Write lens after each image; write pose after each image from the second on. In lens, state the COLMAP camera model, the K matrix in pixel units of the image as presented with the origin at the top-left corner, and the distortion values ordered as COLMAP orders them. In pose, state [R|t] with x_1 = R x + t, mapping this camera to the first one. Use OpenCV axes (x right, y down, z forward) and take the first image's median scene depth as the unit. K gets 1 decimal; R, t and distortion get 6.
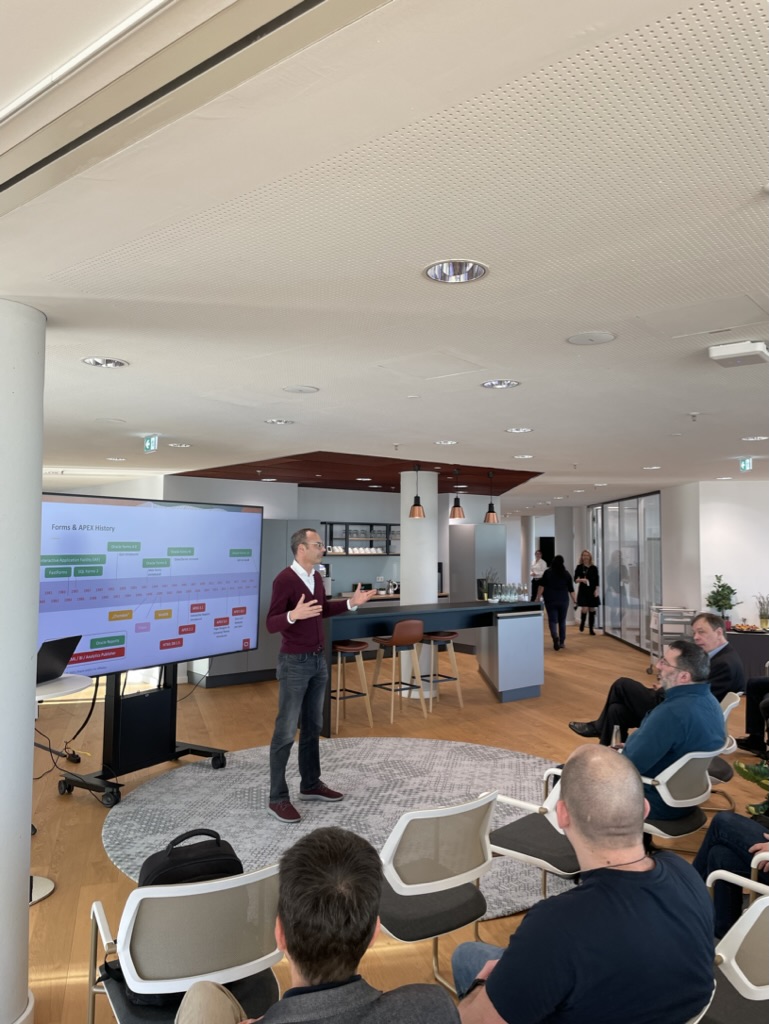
lens RADIAL K [[714.9, 0, 384.1], [0, 714.9, 497.1], [0, 0, 1]] dist [-0.003076, -0.001299]
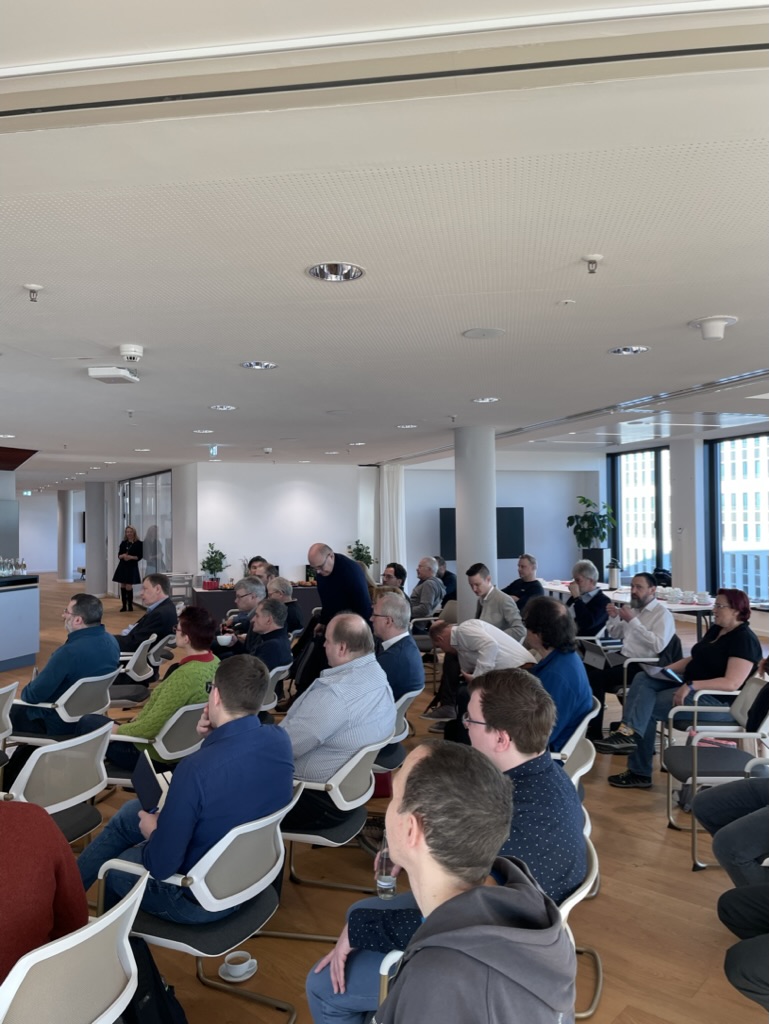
lens RADIAL K [[714.9, 0, 384.1], [0, 714.9, 497.1], [0, 0, 1]] dist [-0.003076, -0.001299]
pose [[0.834214, 0.000186, 0.551441, 0.058954], [-0.020385, 0.999327, 0.030501, -0.007370], [-0.551064, -0.036686, 0.833656, -0.127706]]
